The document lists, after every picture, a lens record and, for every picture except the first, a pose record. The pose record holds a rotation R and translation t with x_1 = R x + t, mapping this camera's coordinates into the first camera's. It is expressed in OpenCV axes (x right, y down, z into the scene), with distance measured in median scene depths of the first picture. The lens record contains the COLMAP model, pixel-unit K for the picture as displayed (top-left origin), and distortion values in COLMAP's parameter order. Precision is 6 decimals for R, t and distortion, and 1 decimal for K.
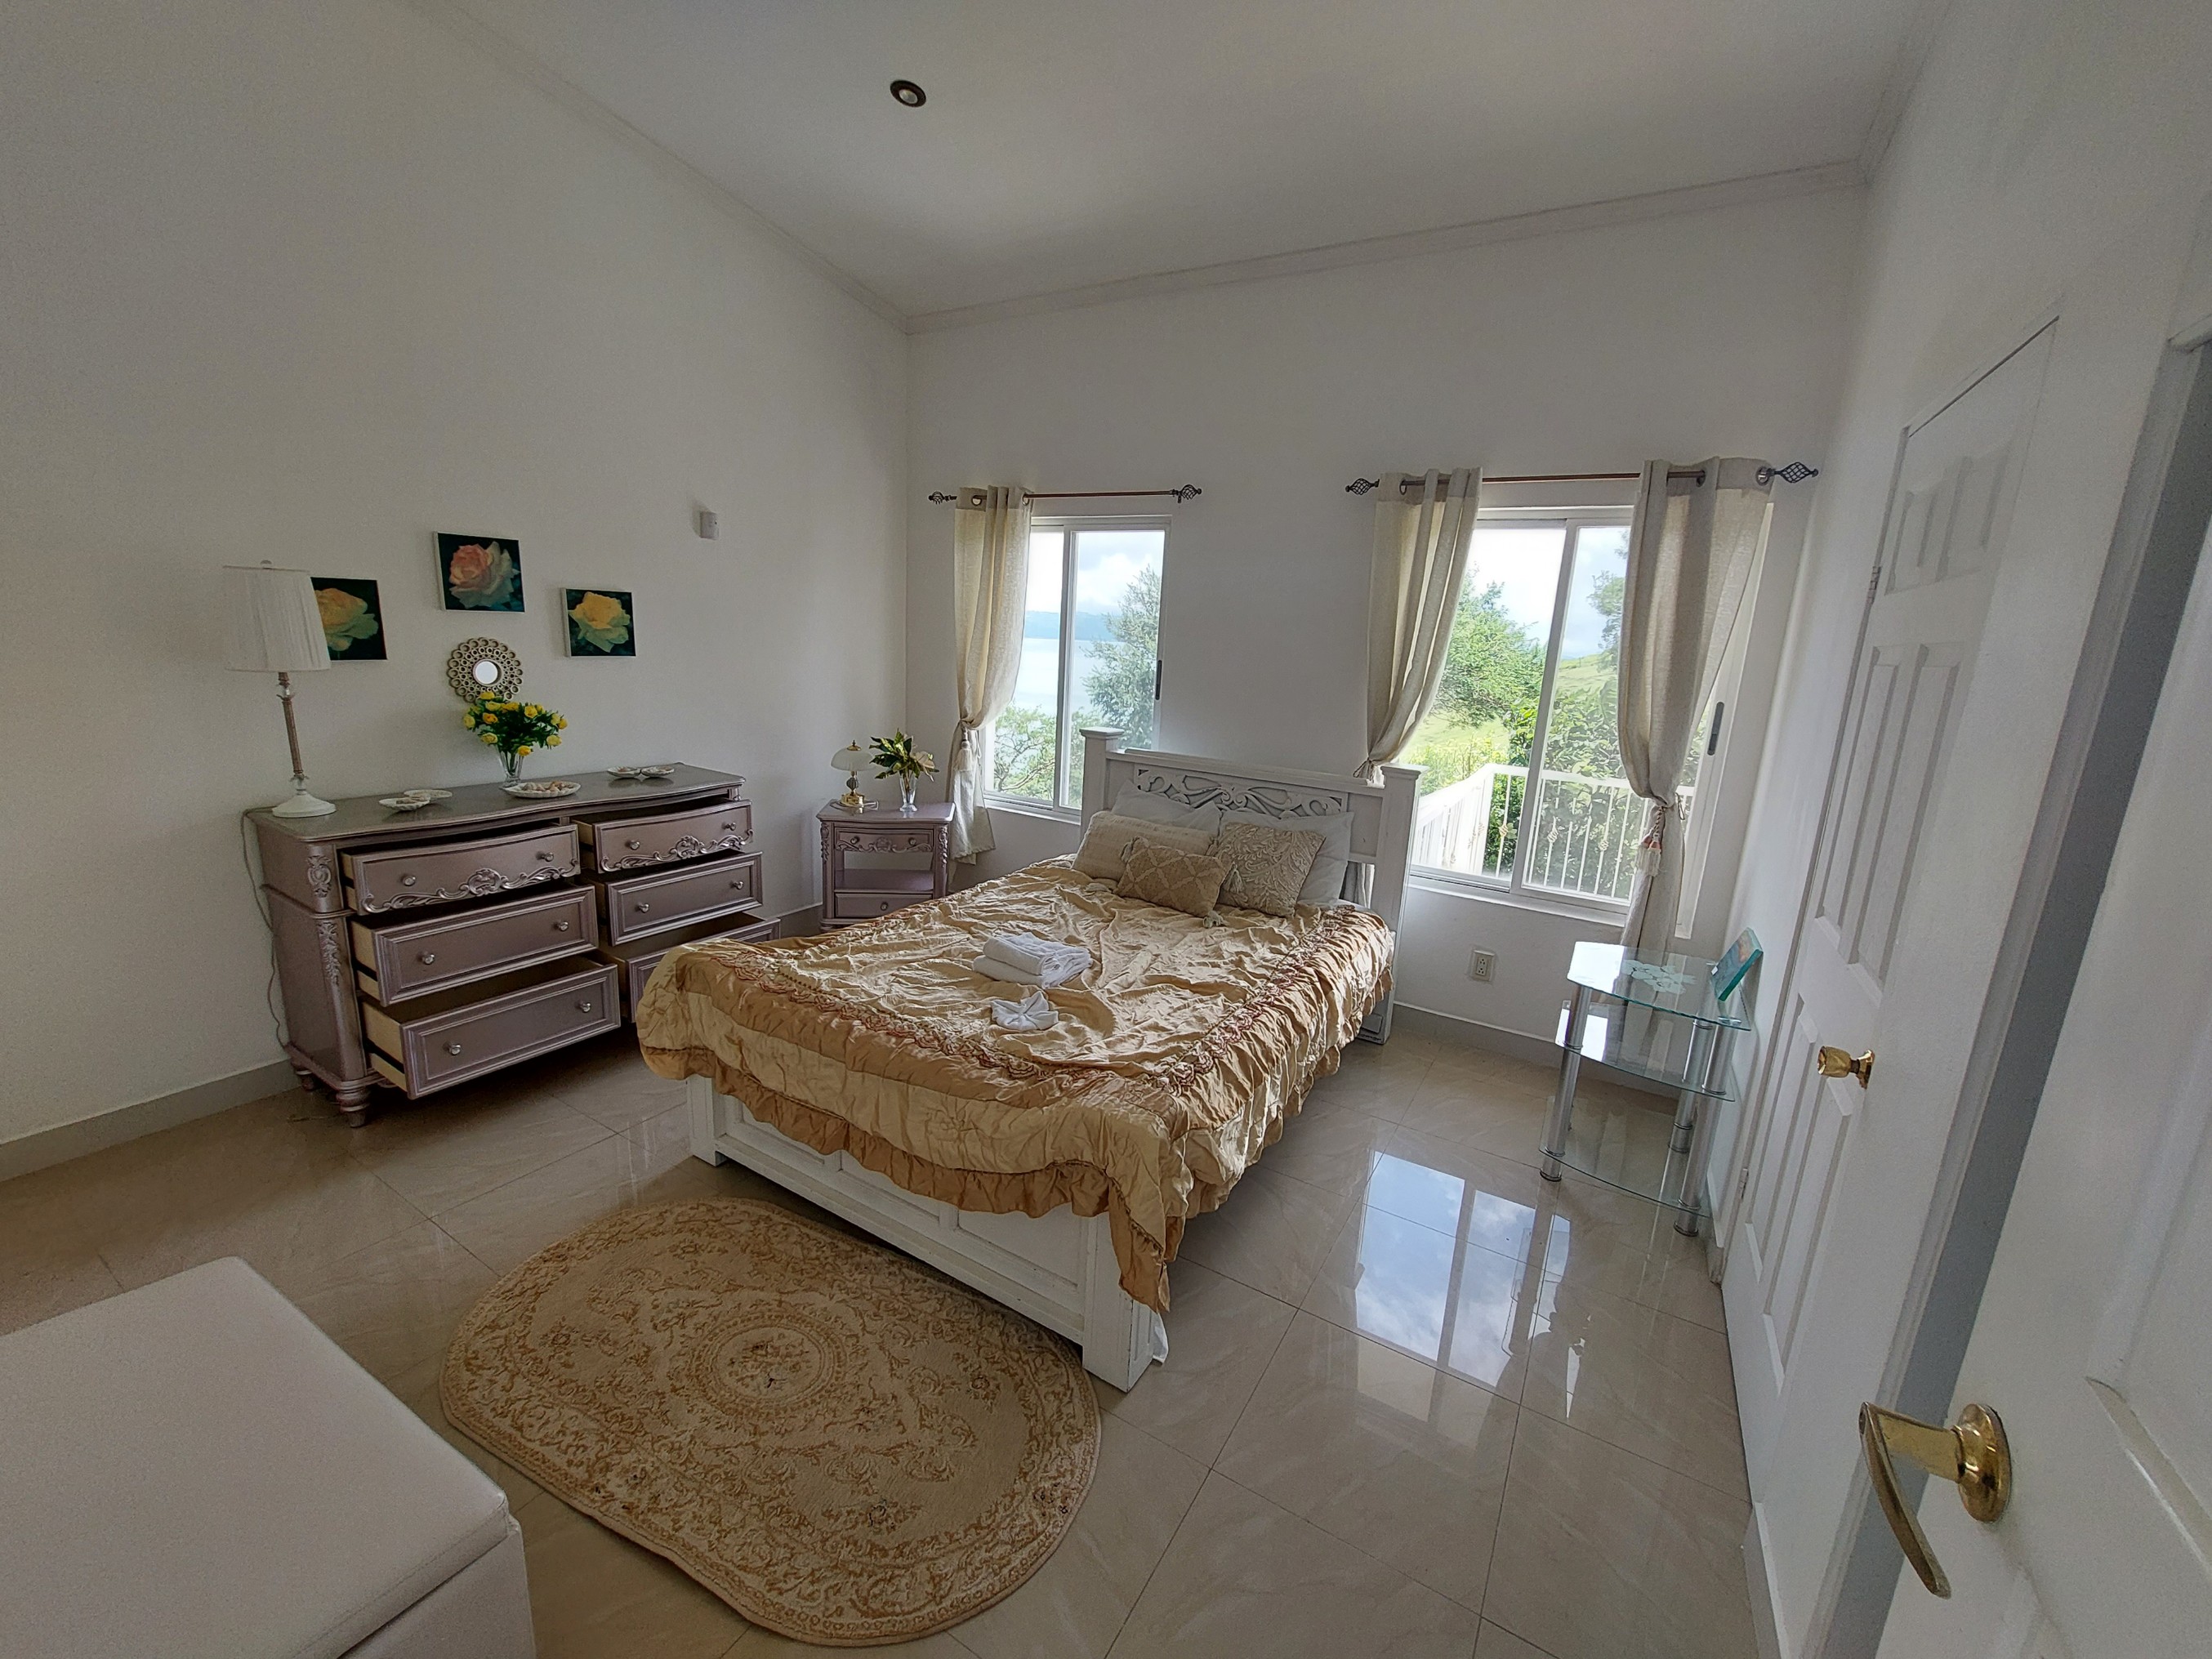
lens RADIAL K [[881.0, 0, 1120.8], [0, 881.0, 814.3], [0, 0, 1]] dist [-0.000160, -0.006577]
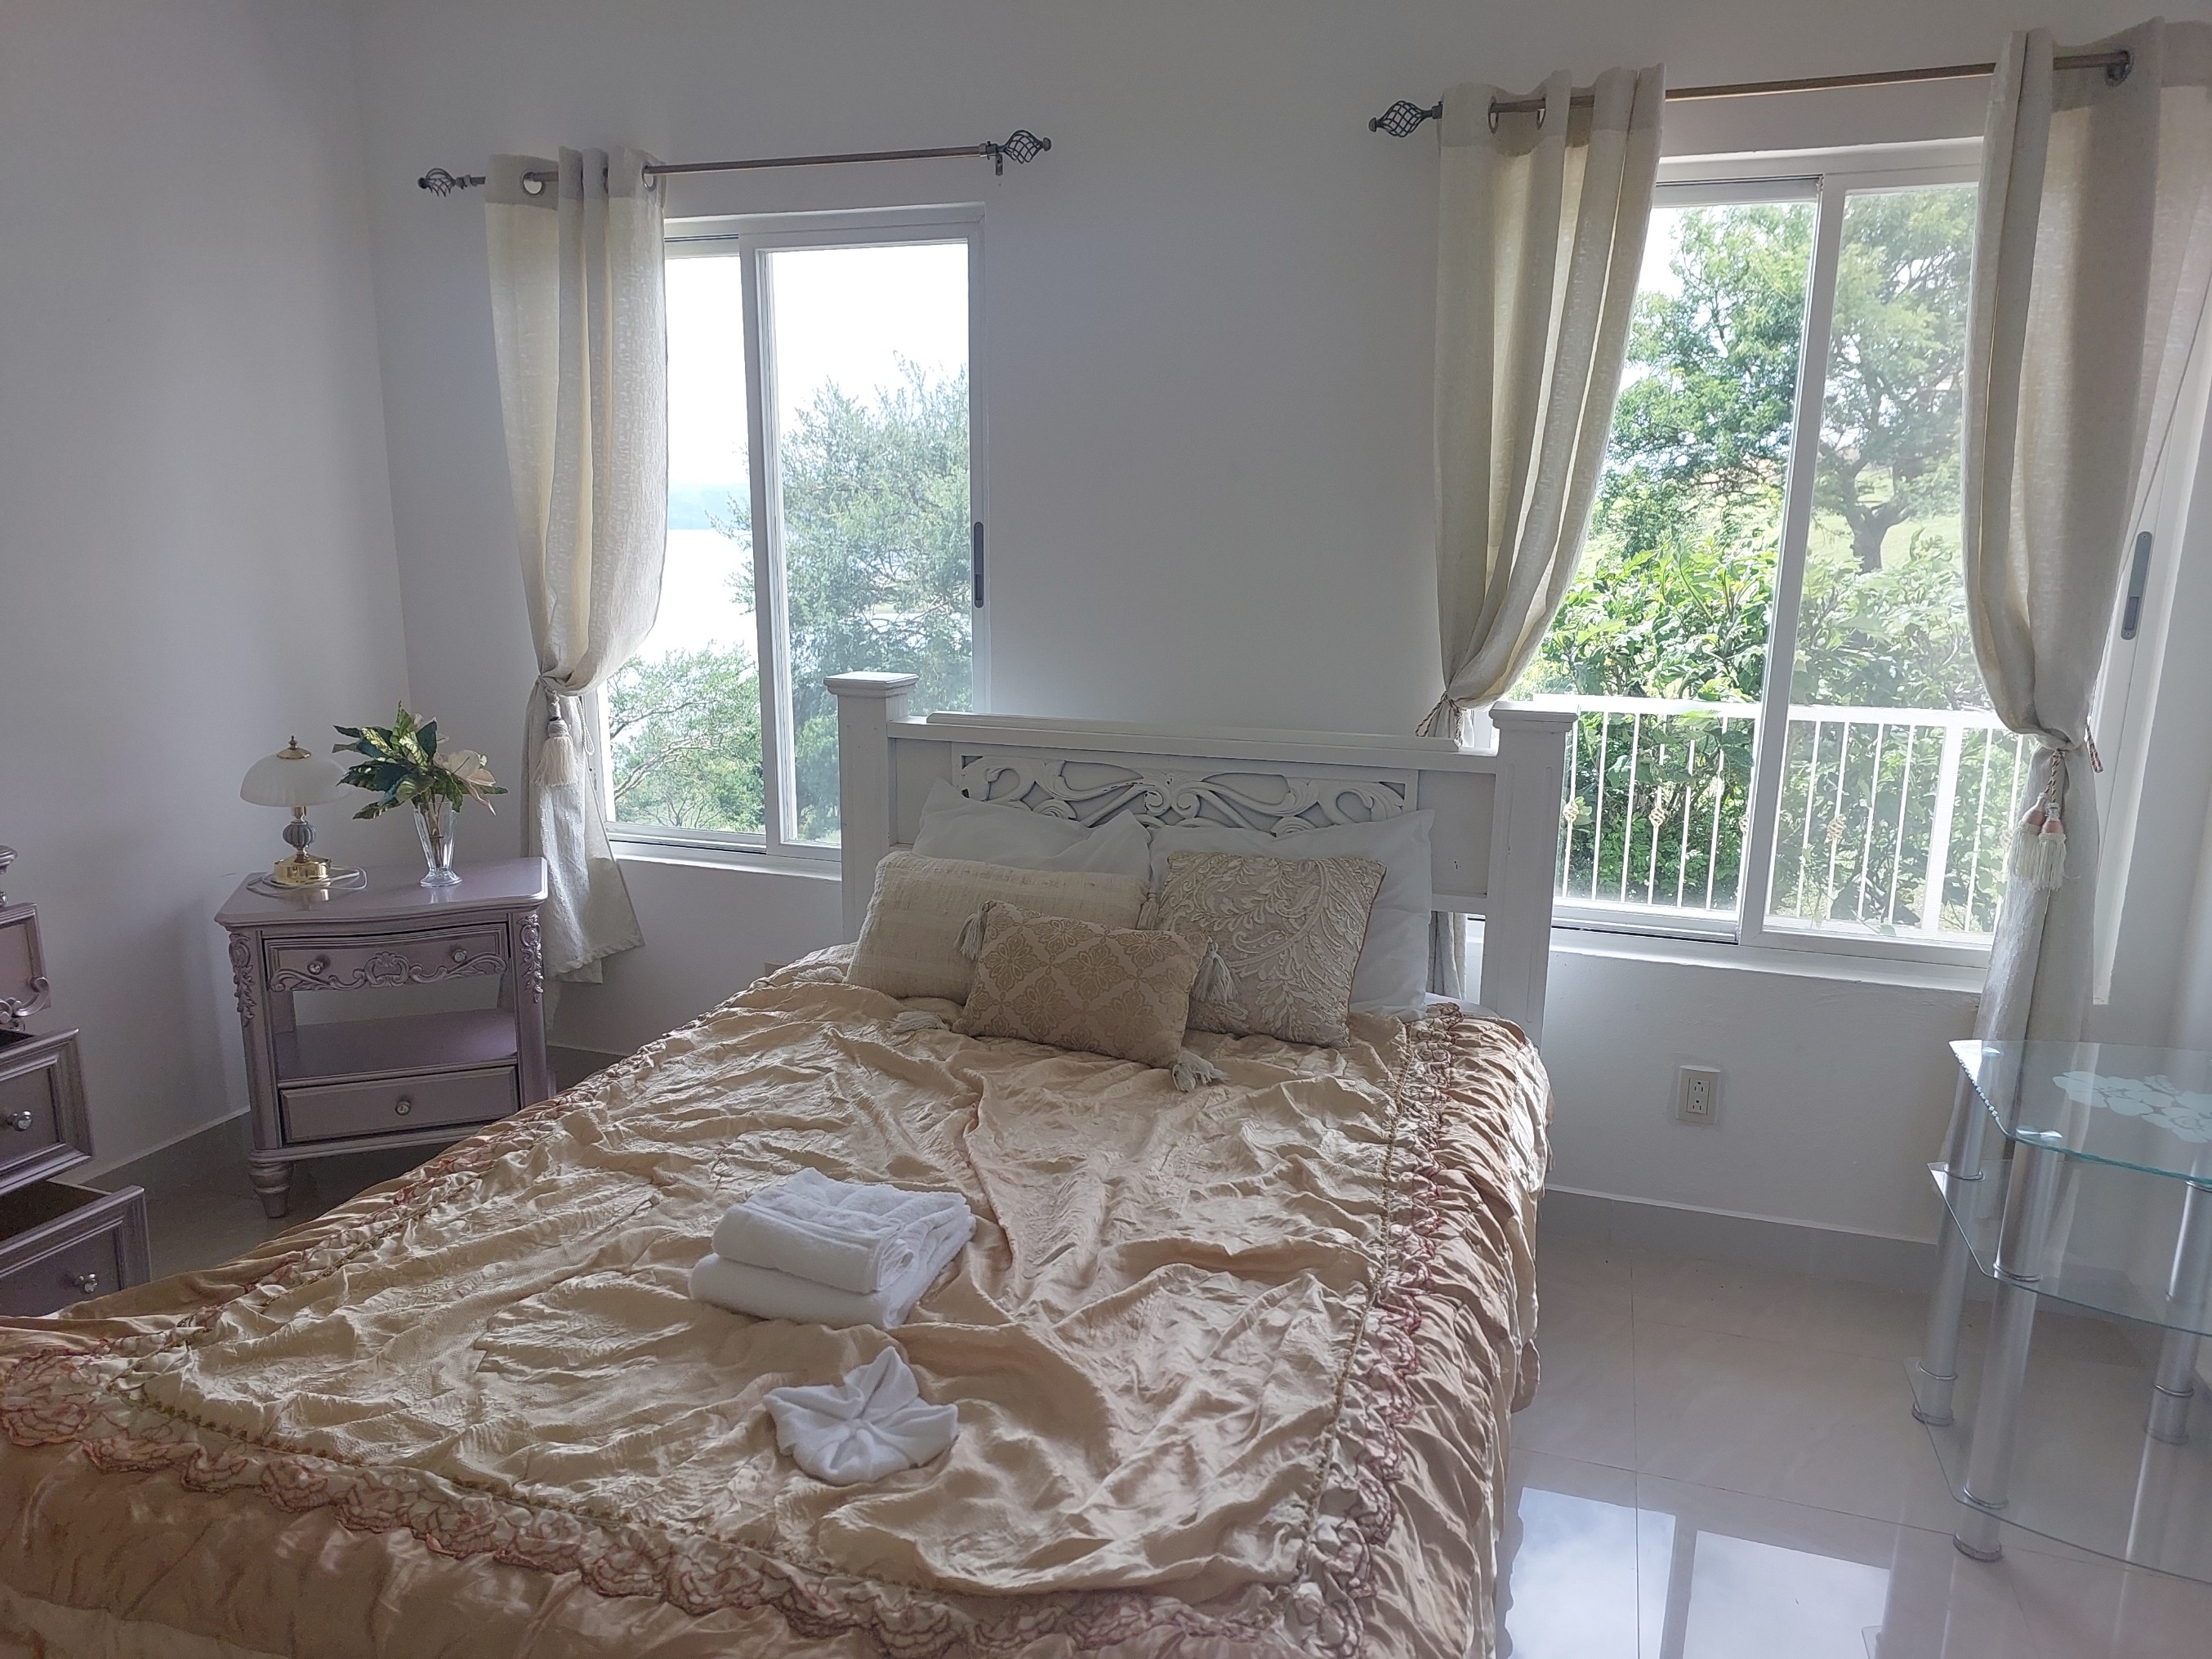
lens RADIAL K [[1534.3, 0, 1109.2], [0, 1534.3, 846.3], [0, 0, 1]] dist [0.091004, -0.103154]
pose [[0.978611, -0.087617, 0.186126, -0.077408], [0.084370, 0.996113, 0.025309, -0.021250], [-0.187620, -0.009064, 0.982200, 0.227651]]
